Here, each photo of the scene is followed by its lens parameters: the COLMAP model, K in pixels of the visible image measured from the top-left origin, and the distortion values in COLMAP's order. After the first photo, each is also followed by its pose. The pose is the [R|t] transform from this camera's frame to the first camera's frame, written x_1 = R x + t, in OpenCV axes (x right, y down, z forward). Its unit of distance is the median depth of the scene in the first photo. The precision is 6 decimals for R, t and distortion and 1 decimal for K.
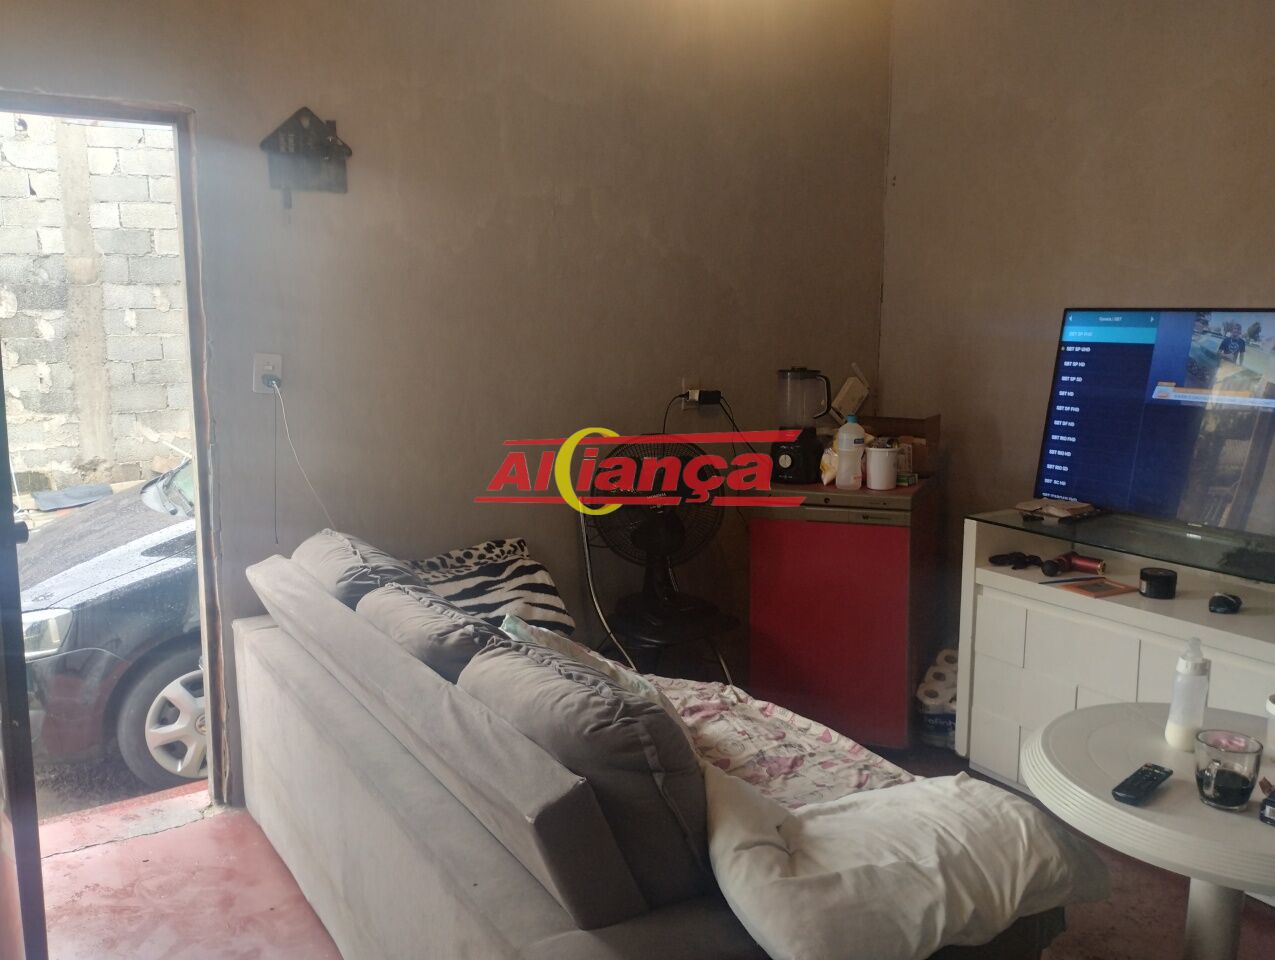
lens RADIAL K [[1060.6, 0, 638.1], [0, 1060.6, 487.7], [0, 0, 1]] dist [0.063119, -0.084659]
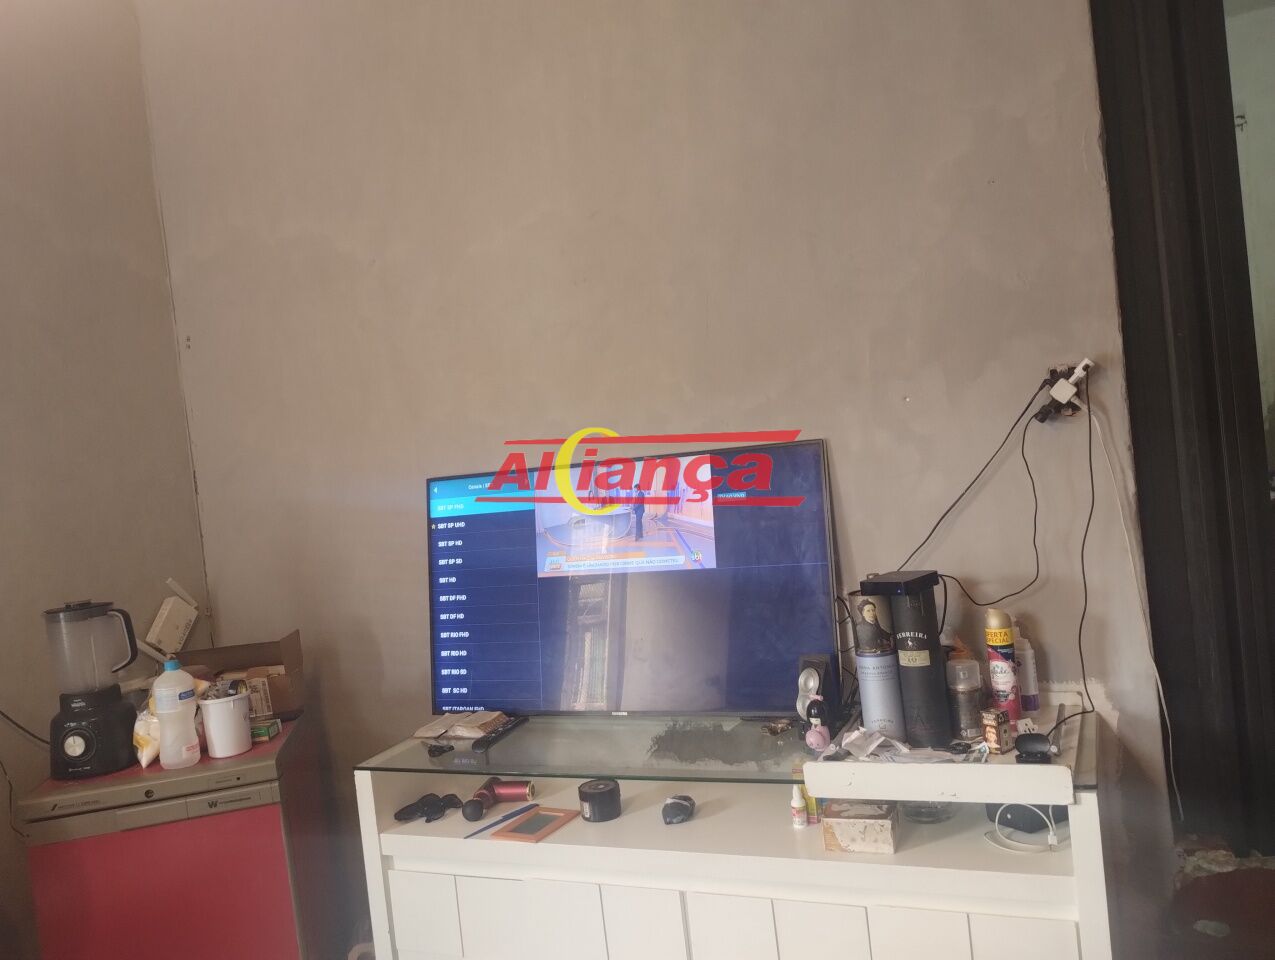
lens RADIAL K [[1060.6, 0, 638.1], [0, 1060.6, 487.7], [0, 0, 1]] dist [0.063119, -0.084659]
pose [[0.823595, -0.109678, 0.556473, 0.075558], [0.198831, 0.974694, -0.102168, -0.045085], [-0.531185, 0.194789, 0.824560, 0.238576]]
